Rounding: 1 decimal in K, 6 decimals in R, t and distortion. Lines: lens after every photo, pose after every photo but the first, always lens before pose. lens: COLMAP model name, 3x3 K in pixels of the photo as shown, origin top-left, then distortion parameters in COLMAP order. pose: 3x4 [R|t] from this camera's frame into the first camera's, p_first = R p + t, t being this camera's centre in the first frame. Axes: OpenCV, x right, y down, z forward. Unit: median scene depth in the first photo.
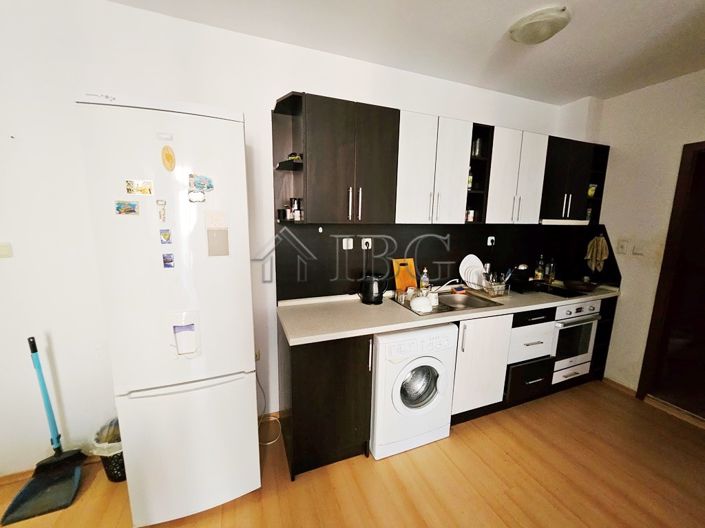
lens RADIAL K [[275.9, 0, 347.7], [0, 275.9, 260.8], [0, 0, 1]] dist [-0.002263, -0.002724]
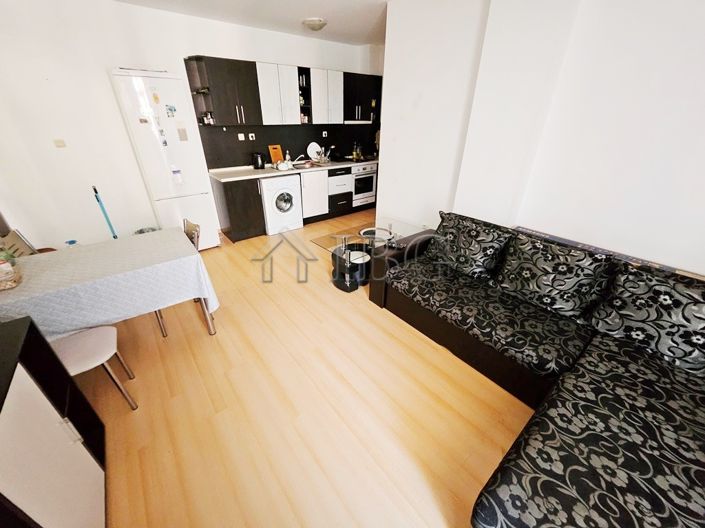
lens RADIAL K [[275.9, 0, 347.7], [0, 275.9, 260.8], [0, 0, 1]] dist [-0.002263, -0.002724]
pose [[0.951687, -0.148441, 0.268805, 0.062249], [0.052816, 0.941476, 0.332916, 0.150309], [-0.302492, -0.302635, 0.903831, -1.205360]]
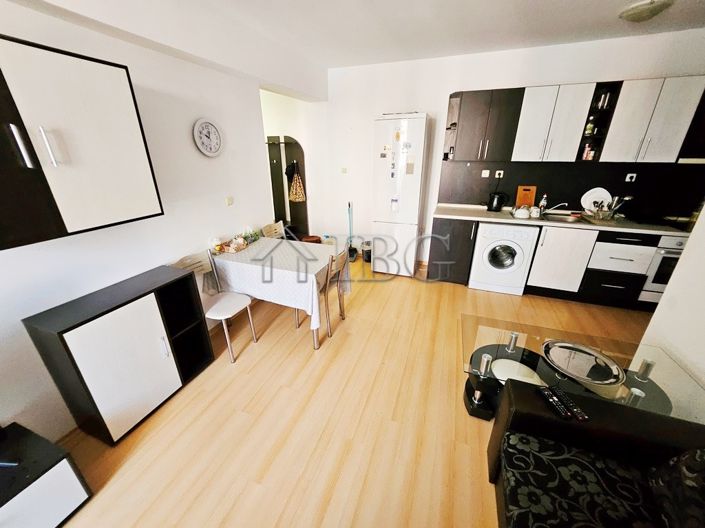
lens RADIAL K [[275.9, 0, 347.7], [0, 275.9, 260.8], [0, 0, 1]] dist [-0.002263, -0.002724]
pose [[0.746006, 0.232171, -0.624157, 0.550380], [-0.086875, 0.963178, 0.254443, 0.095473], [0.660249, -0.135592, 0.738706, -0.857551]]
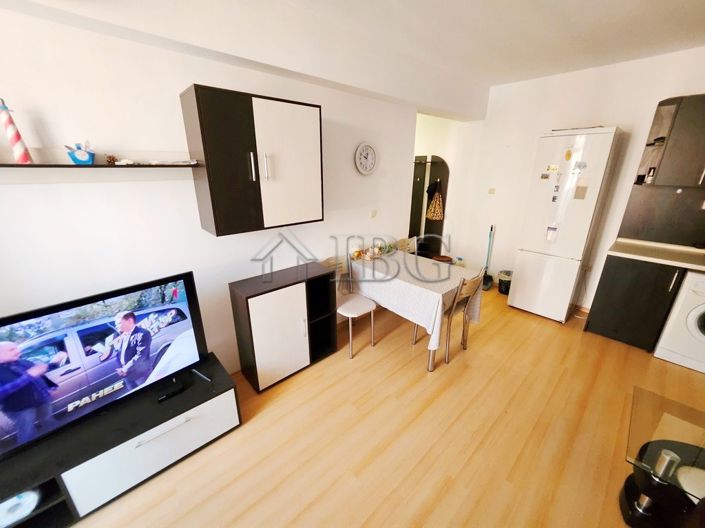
lens RADIAL K [[275.9, 0, 347.7], [0, 275.9, 260.8], [0, 0, 1]] dist [-0.002263, -0.002724]
pose [[0.357632, 0.284074, -0.889607, 0.566164], [-0.139555, 0.958171, 0.249865, 0.095778], [0.923376, 0.034789, 0.382317, -0.892940]]
